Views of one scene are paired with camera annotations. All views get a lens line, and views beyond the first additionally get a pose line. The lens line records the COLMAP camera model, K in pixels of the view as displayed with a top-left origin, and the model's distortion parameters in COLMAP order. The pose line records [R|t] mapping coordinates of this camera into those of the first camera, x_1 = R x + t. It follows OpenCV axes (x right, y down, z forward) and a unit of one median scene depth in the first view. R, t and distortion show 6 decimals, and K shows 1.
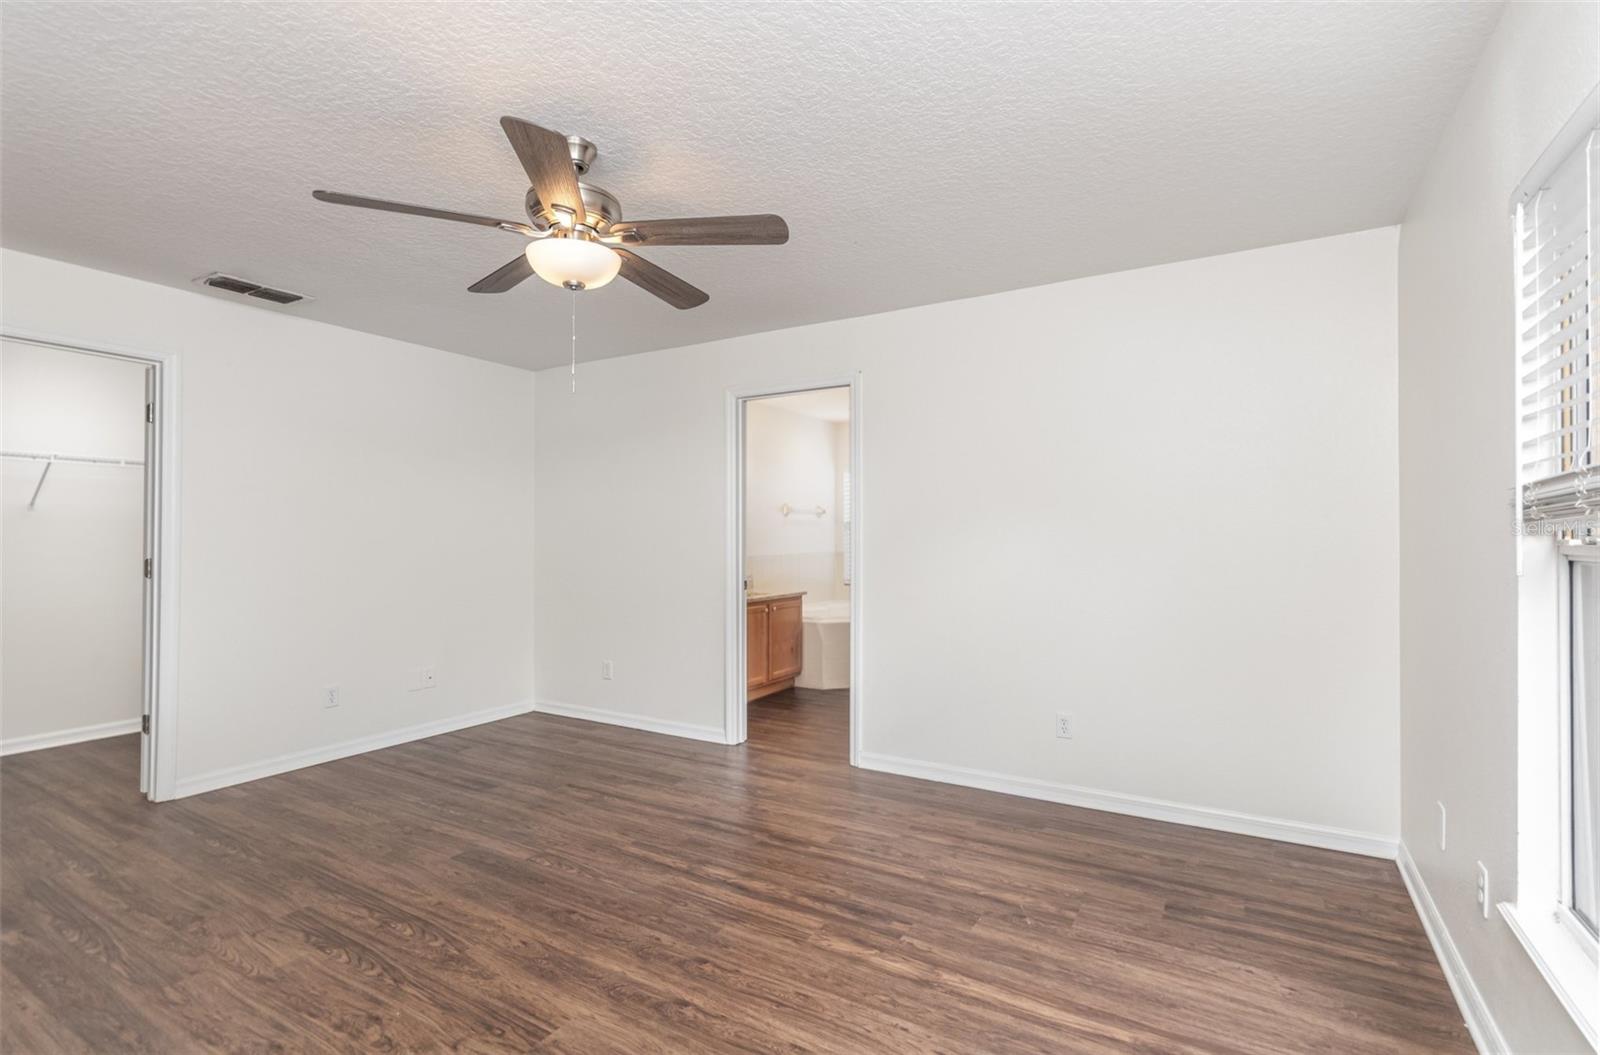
lens RADIAL K [[742.5, 0, 800.0], [0, 742.5, 527.5], [0, 0, 1]] dist [0.000267, -0.000088]
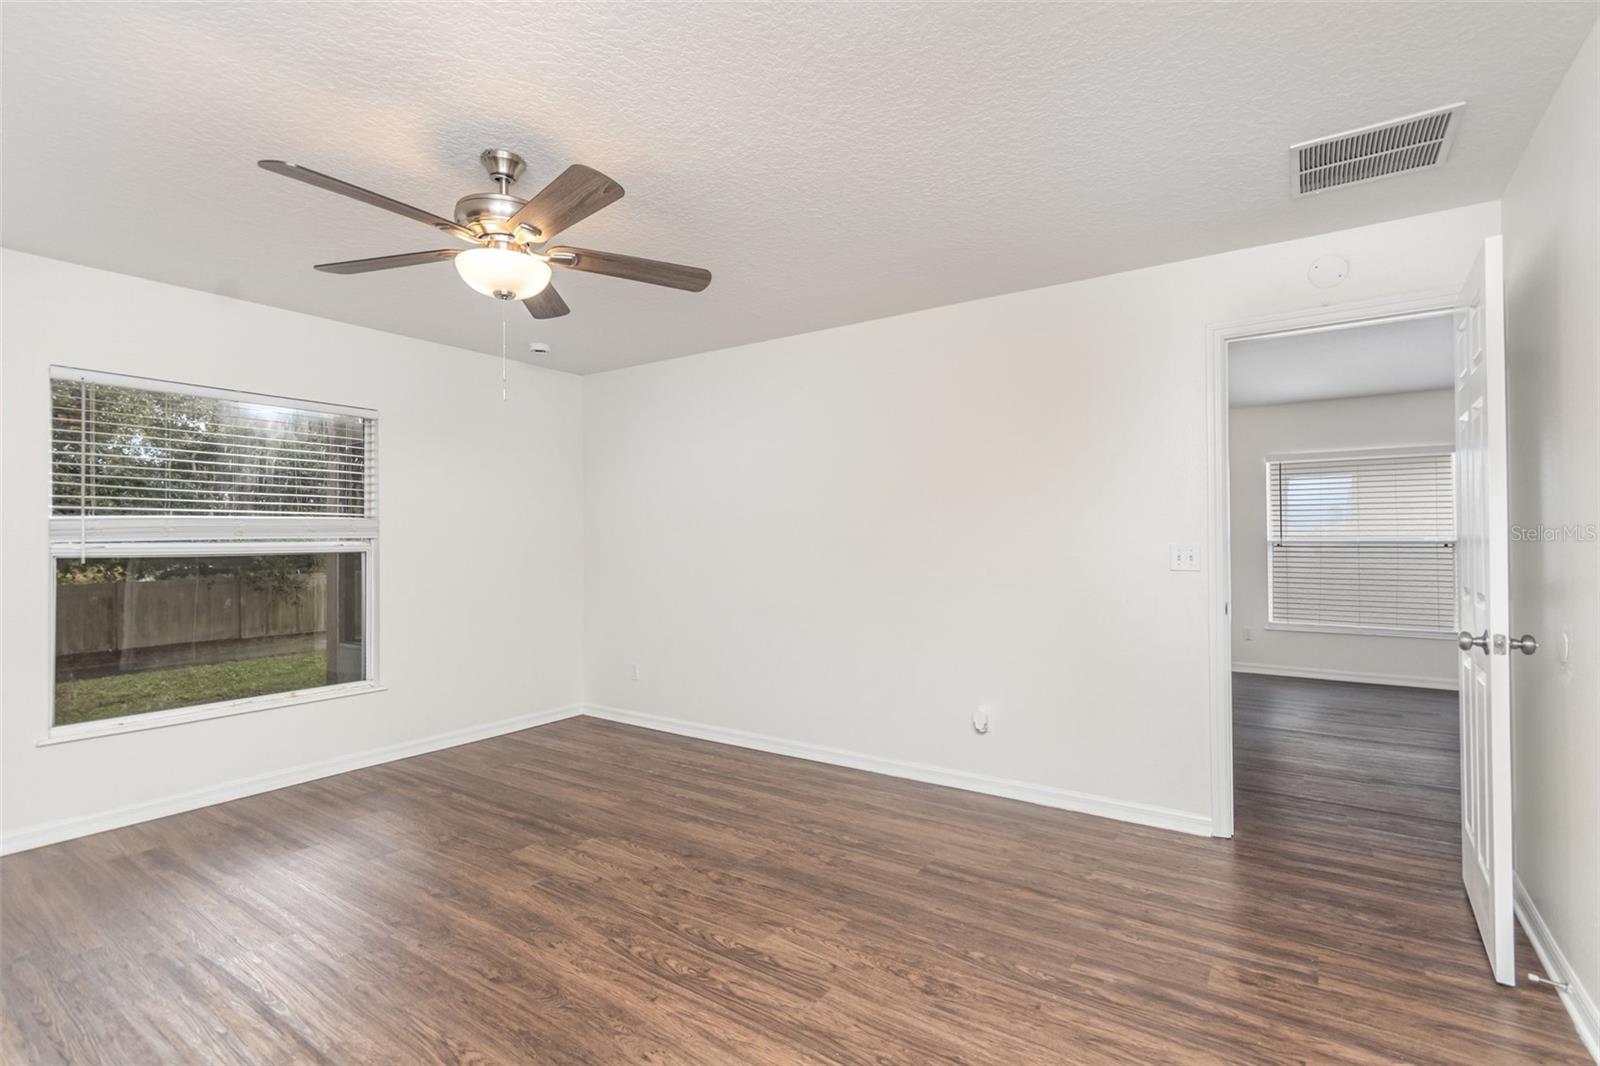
lens RADIAL K [[739.4, 0, 807.9], [0, 739.4, 532.5], [0, 0, 1]] dist [-0.001283, -0.000014]
pose [[-0.998651, 0.007795, 0.051331, -0.768630], [0.006763, 0.999772, -0.020244, 0.022153], [-0.051477, -0.019869, -0.998476, 1.978767]]
